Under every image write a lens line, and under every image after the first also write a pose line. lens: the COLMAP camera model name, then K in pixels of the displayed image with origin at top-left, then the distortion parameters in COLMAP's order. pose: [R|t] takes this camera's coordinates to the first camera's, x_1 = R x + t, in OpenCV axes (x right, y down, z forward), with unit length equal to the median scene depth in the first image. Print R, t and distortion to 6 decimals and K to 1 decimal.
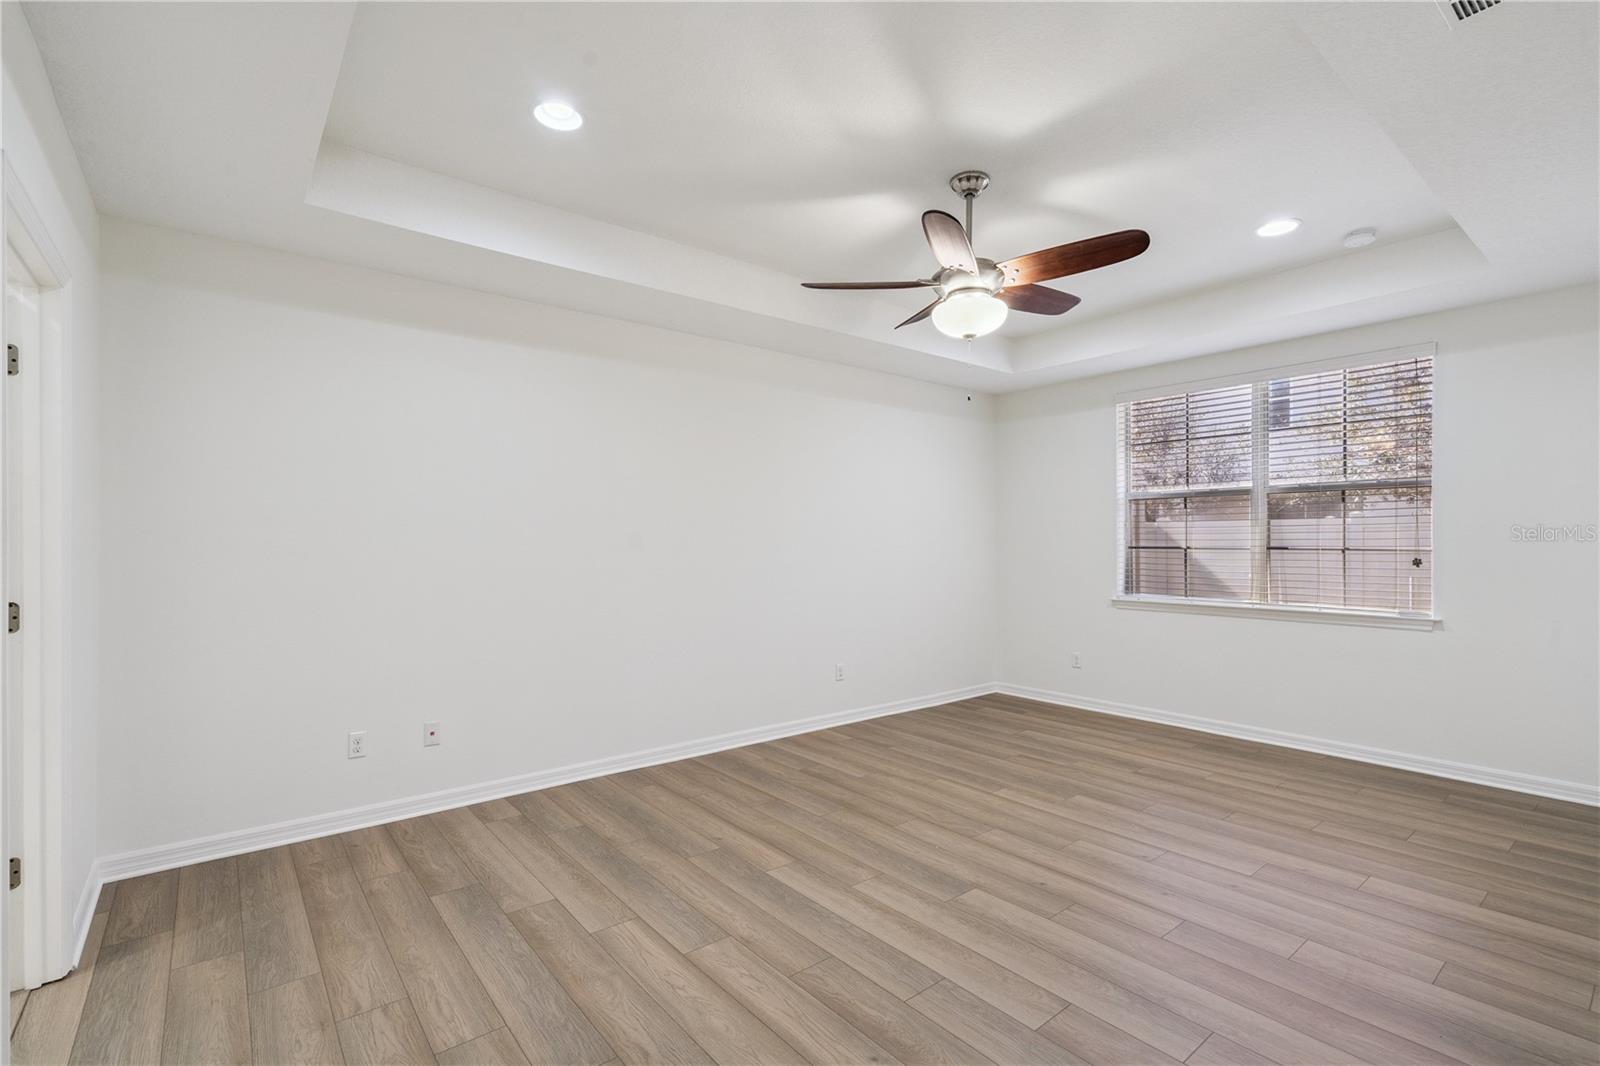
lens RADIAL K [[755.9, 0, 810.6], [0, 755.9, 539.0], [0, 0, 1]] dist [0.003556, 0.001331]
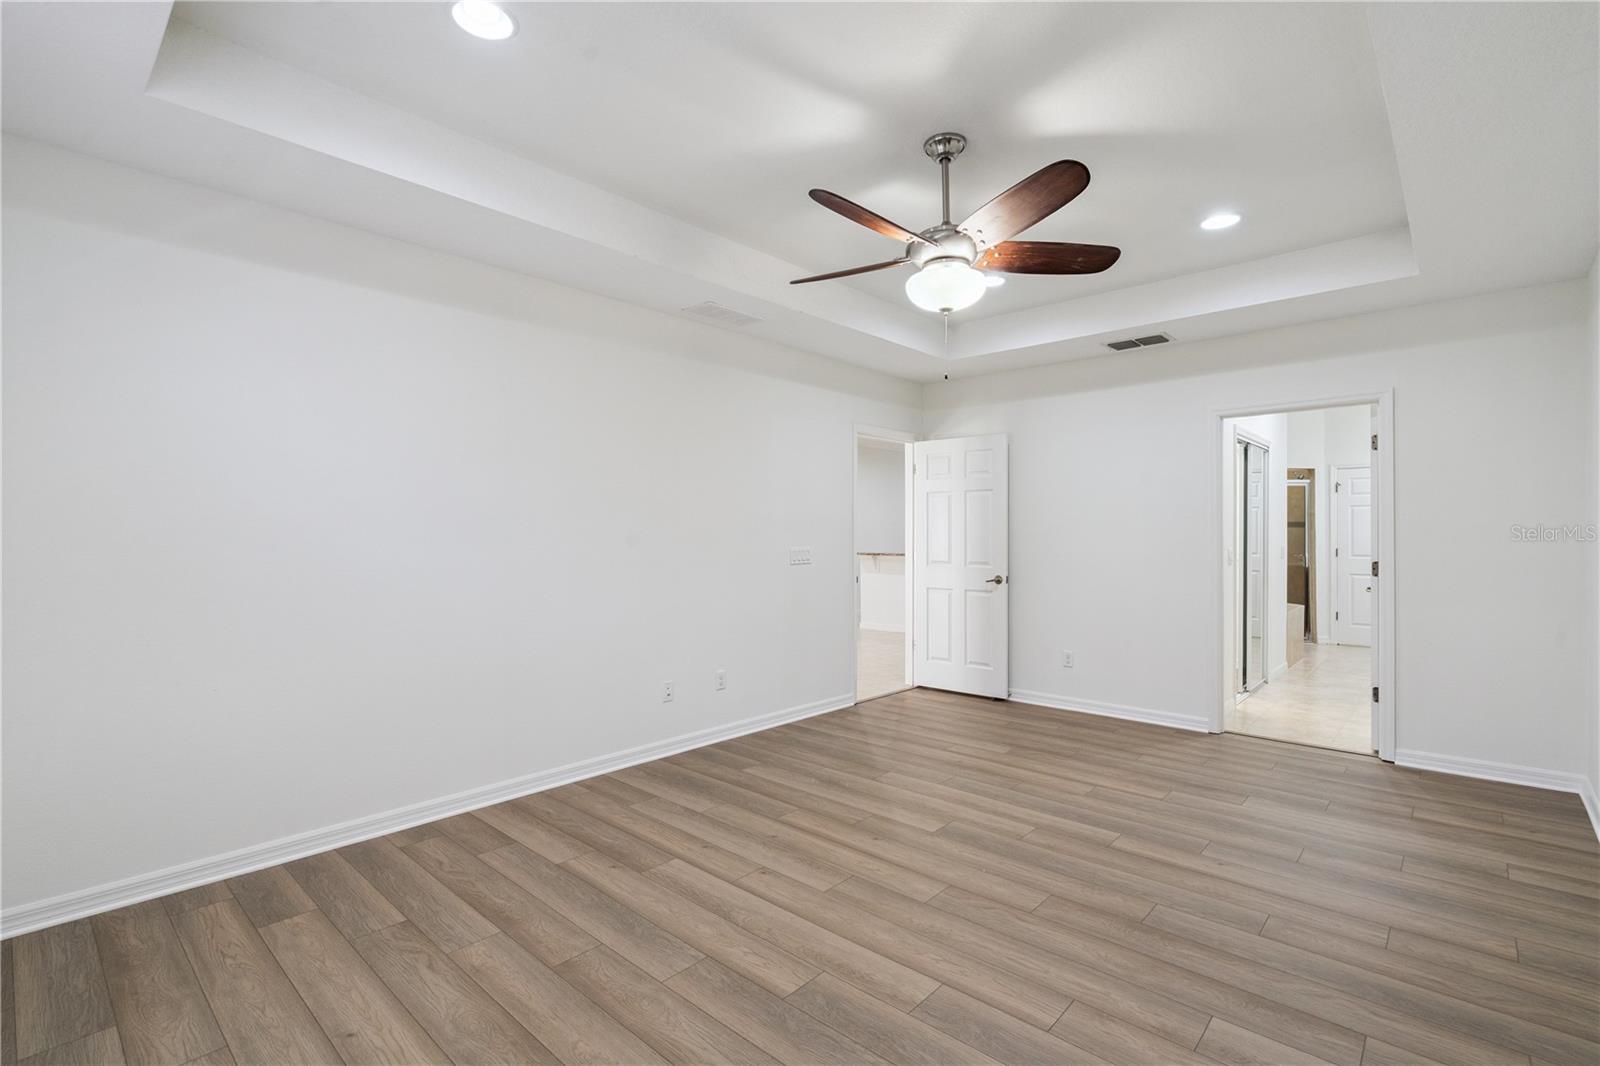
lens RADIAL K [[755.9, 0, 798.8], [0, 755.9, 533.1], [0, 0, 1]] dist [0.003556, 0.001331]
pose [[-0.991239, 0.000456, -0.132078, 0.524864], [0.001438, 0.999972, -0.007340, 0.011139], [0.132071, -0.007466, -0.991212, 1.940678]]
